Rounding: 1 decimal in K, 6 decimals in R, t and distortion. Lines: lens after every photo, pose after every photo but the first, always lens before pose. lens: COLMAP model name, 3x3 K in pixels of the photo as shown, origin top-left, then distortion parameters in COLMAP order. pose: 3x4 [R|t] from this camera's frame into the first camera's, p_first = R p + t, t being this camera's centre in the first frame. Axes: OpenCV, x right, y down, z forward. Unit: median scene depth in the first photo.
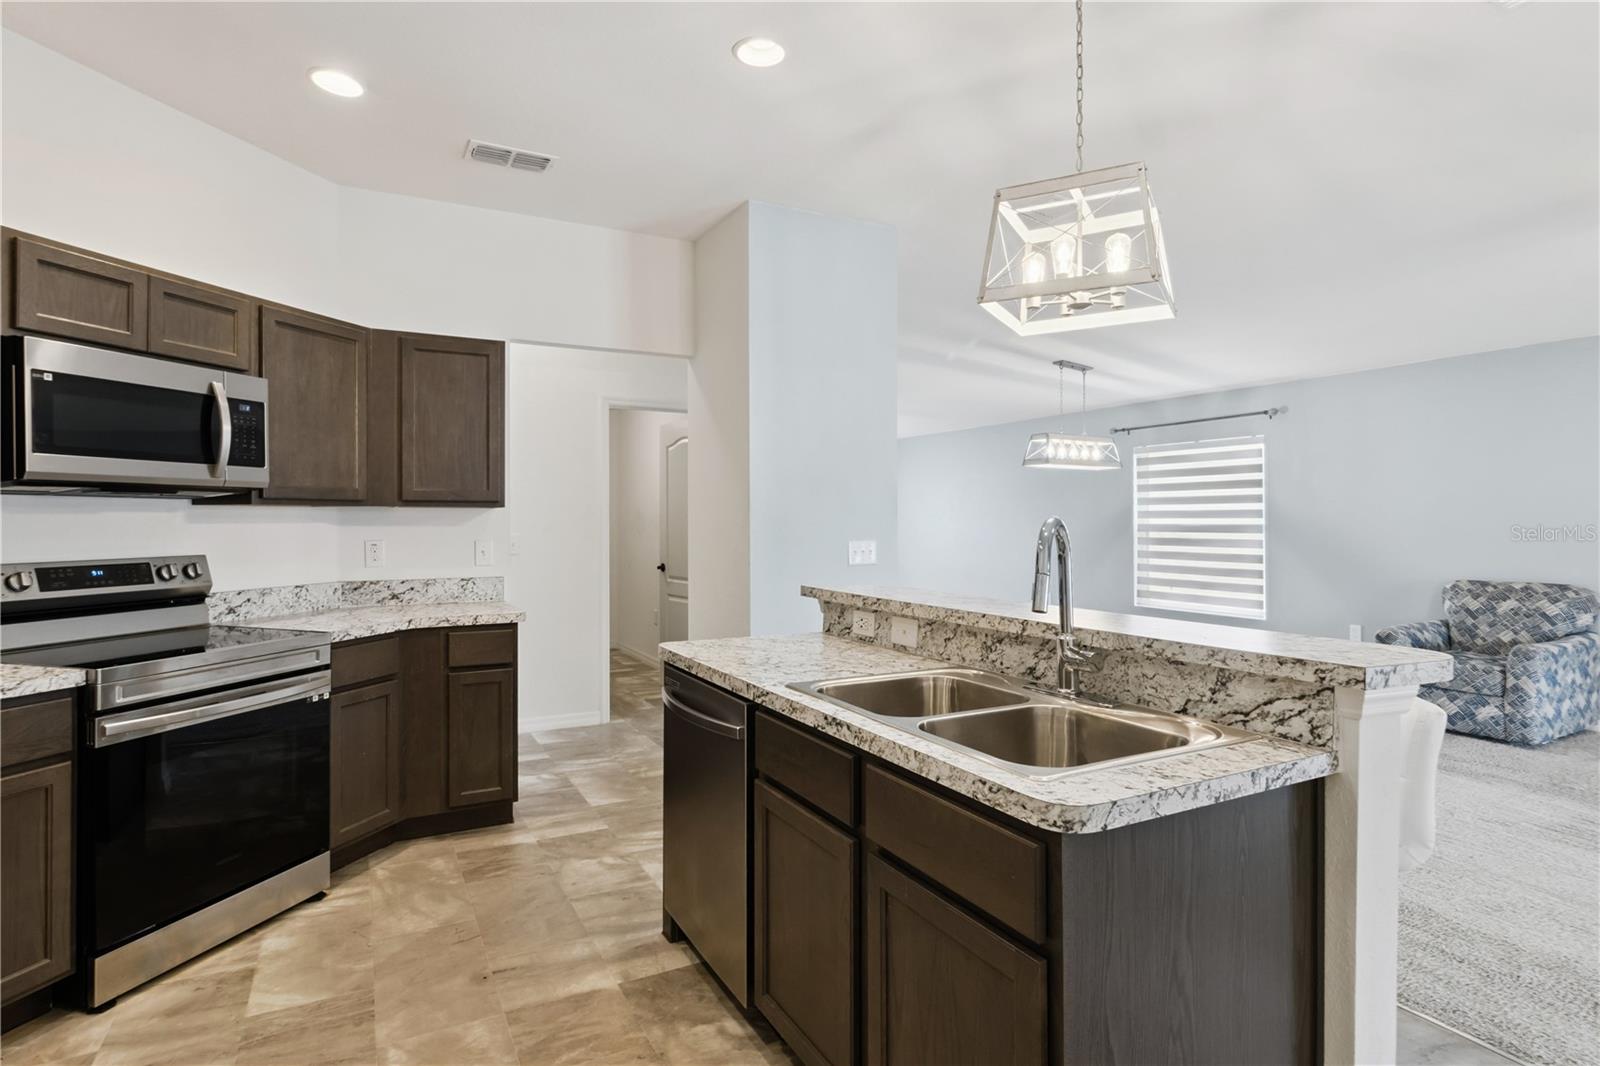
lens RADIAL K [[838.5, 0, 787.5], [0, 838.5, 513.9], [0, 0, 1]] dist [0.003038, 0.000049]
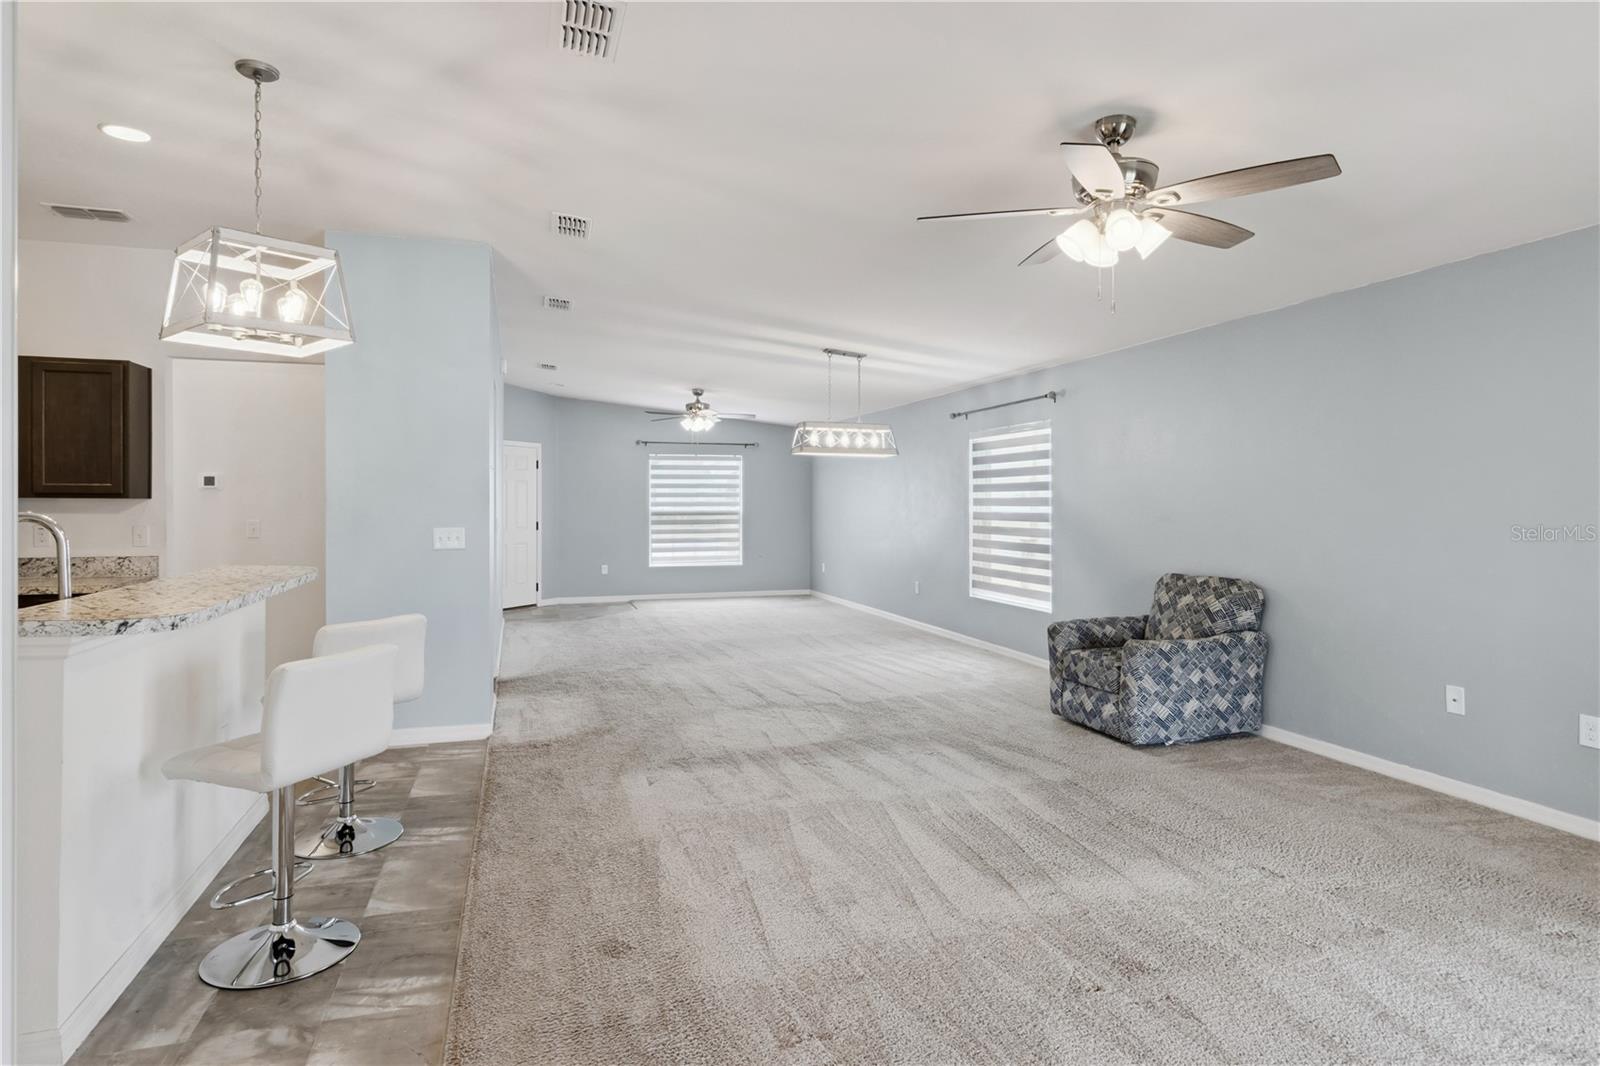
lens RADIAL K [[874.5, 0, 785.9], [0, 874.5, 505.6], [0, 0, 1]] dist [0.001575, 0.000529]
pose [[0.982854, 0.001454, -0.184379, 0.909040], [0.000112, 0.999964, 0.008481, -0.008743], [0.184385, -0.008356, 0.982819, -0.069970]]
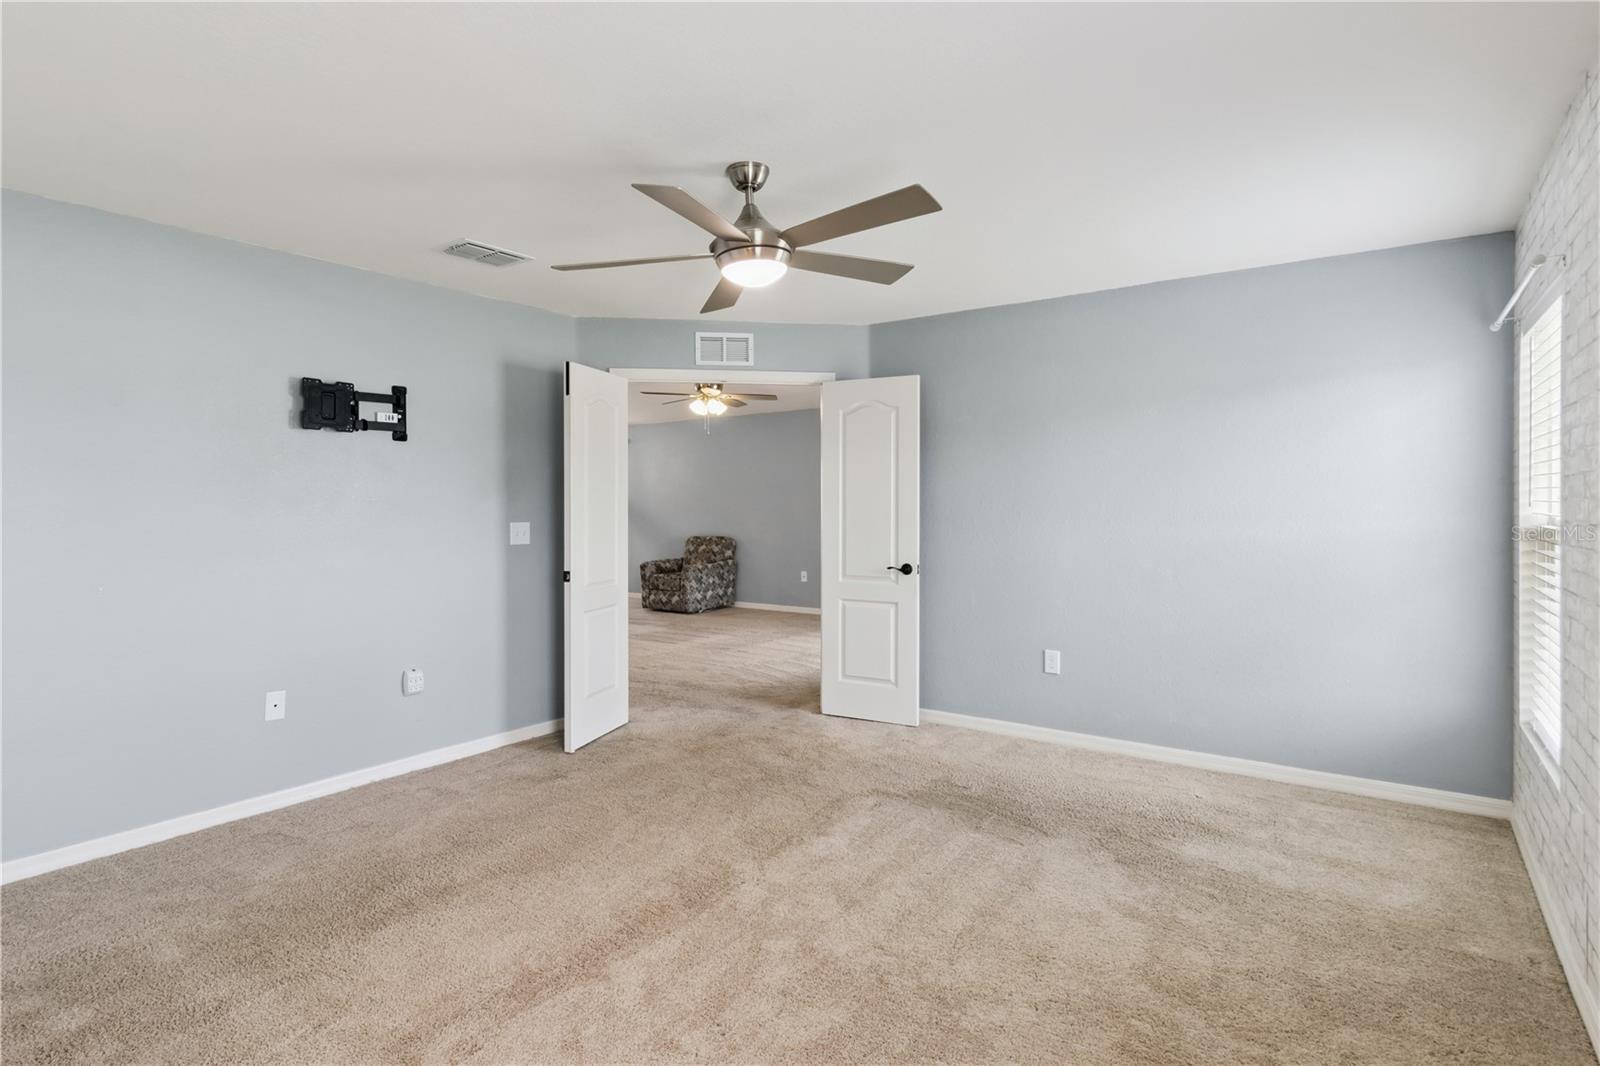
lens RADIAL K [[808.9, 0, 791.2], [0, 808.9, 510.0], [0, 0, 1]] dist [0.000395, -0.001228]
pose [[0.892588, -0.005351, 0.450841, 0.273449], [-0.001202, 0.999898, 0.014247, -0.014011], [-0.450871, -0.013259, 0.892491, -1.233330]]
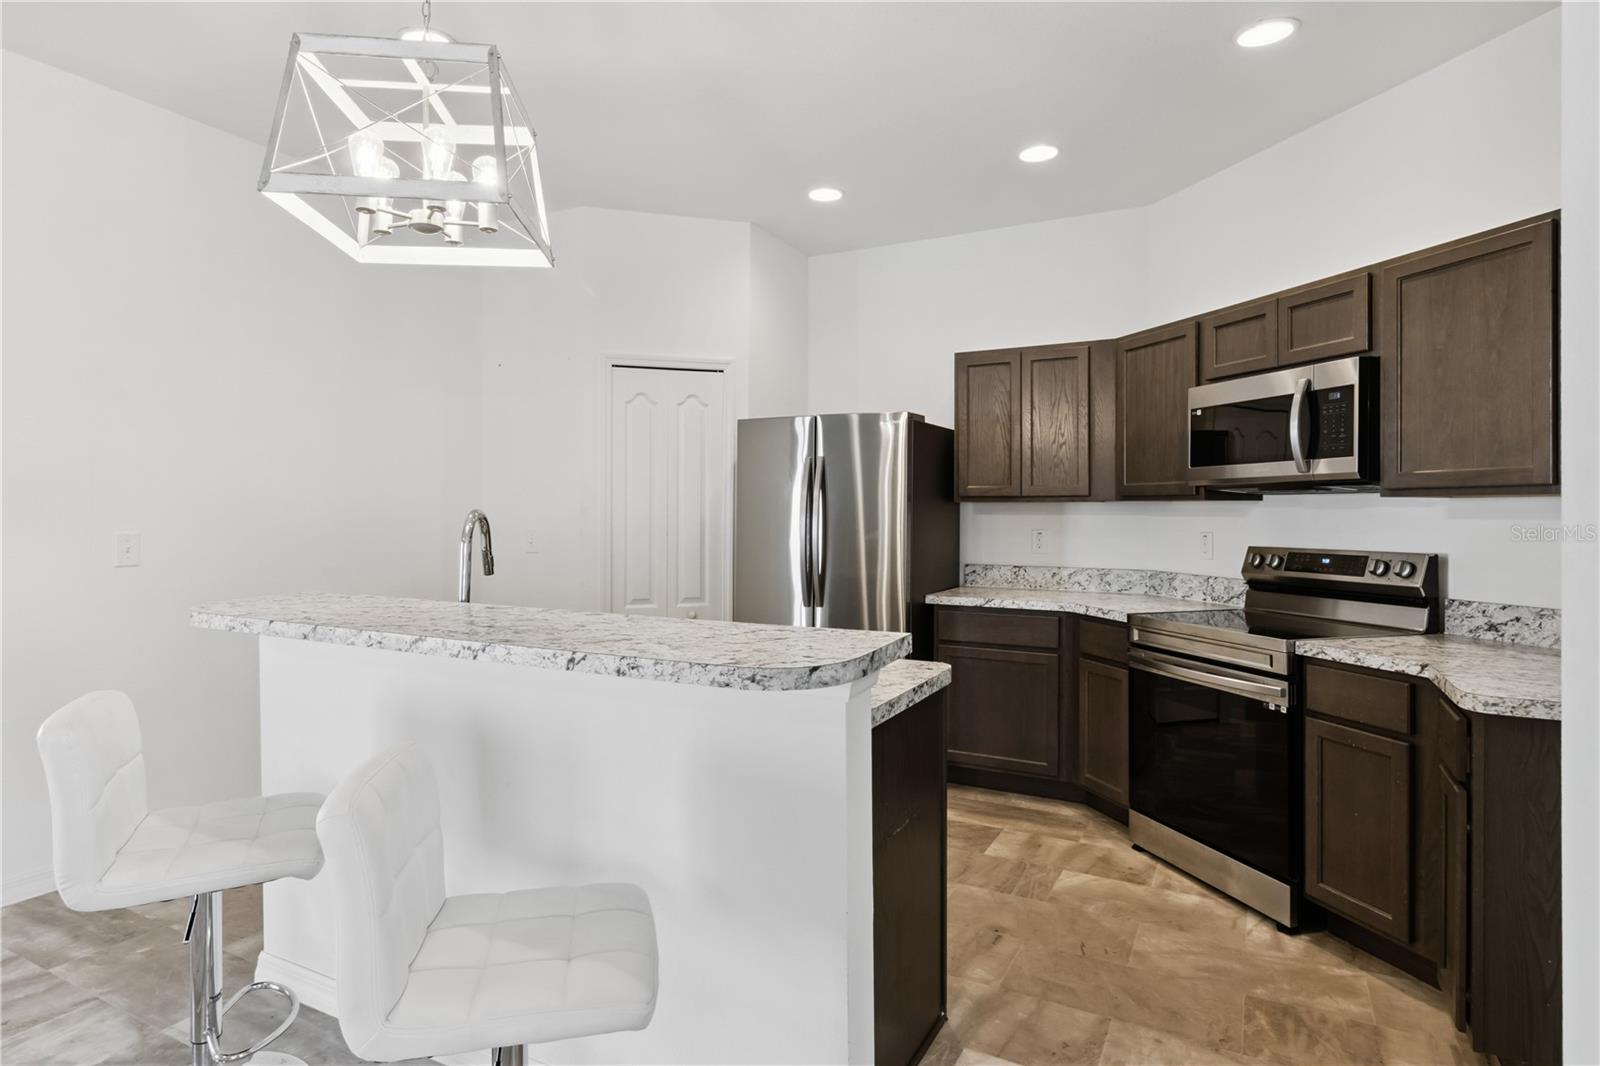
lens RADIAL K [[874.5, 0, 785.9], [0, 874.5, 505.6], [0, 0, 1]] dist [0.001575, 0.000529]
pose [[-0.829665, -0.006370, -0.558226, 0.352121], [0.000017, 0.999935, -0.011436, 0.007295], [0.558262, -0.009498, -0.829610, 1.247068]]
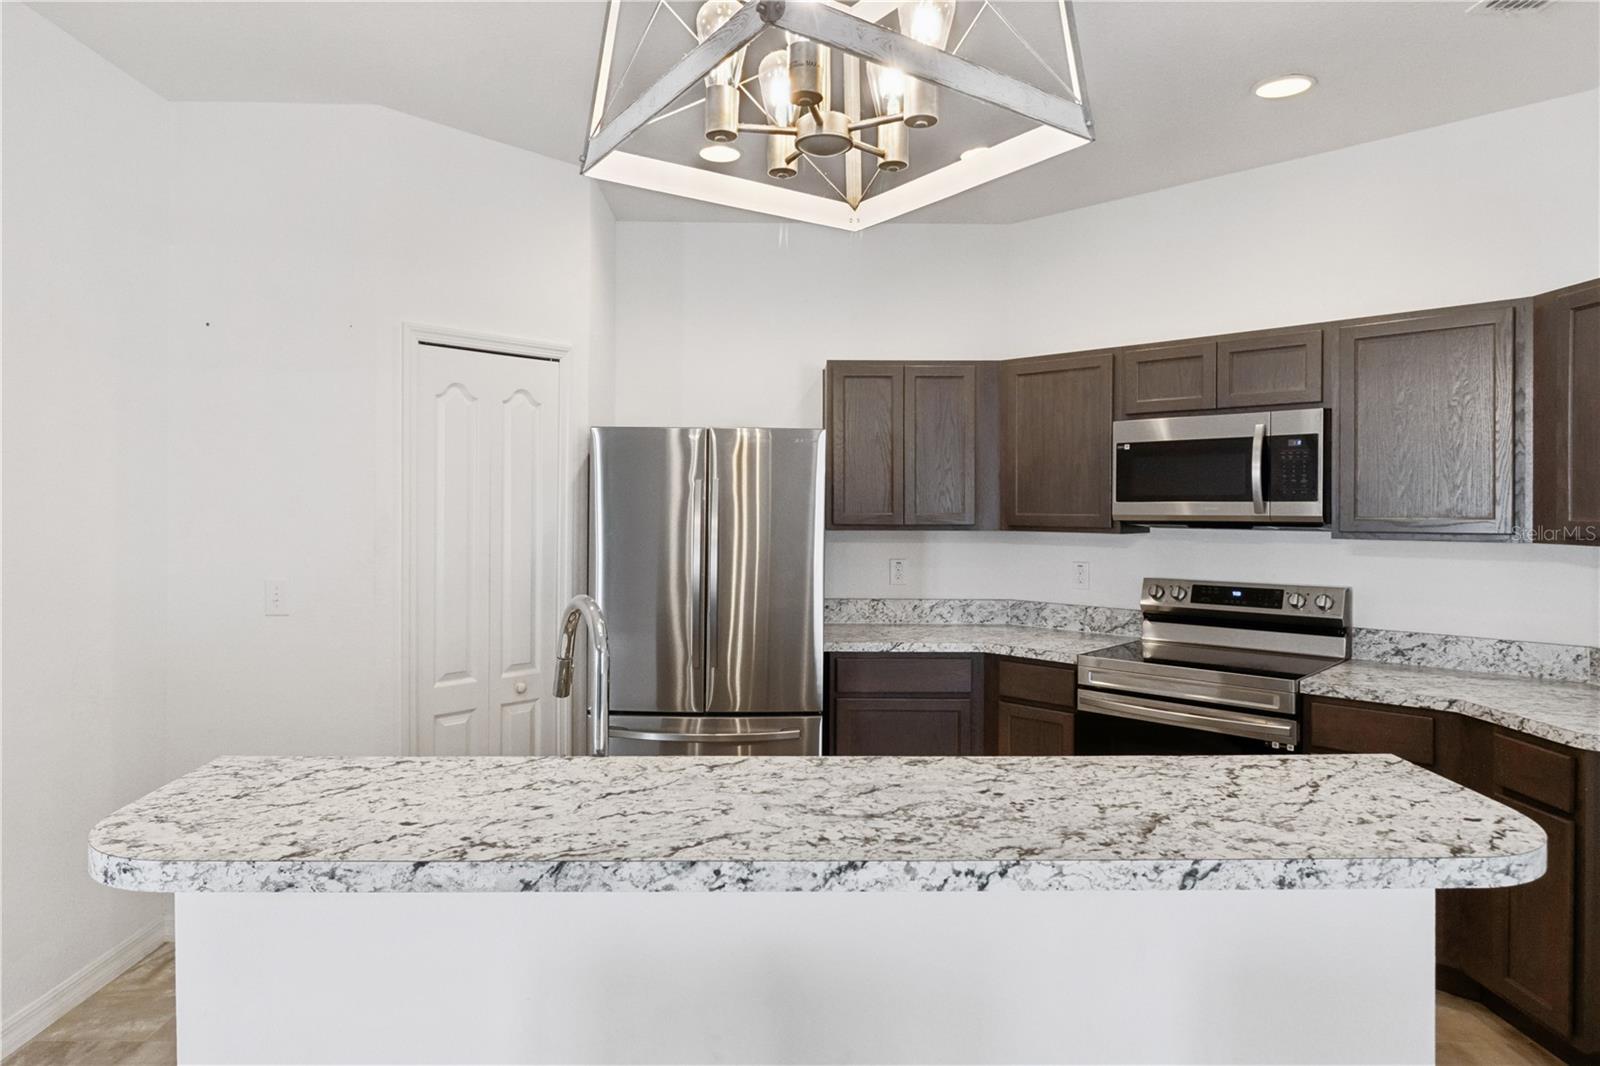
lens RADIAL K [[944.9, 0, 780.6], [0, 944.9, 508.1], [0, 0, 1]] dist [-0.000391, -0.000745]
pose [[-0.454566, -0.000467, -0.890713, 0.537976], [0.001227, 0.999999, -0.001150, -0.040580], [0.890712, -0.001615, -0.454565, 0.818501]]
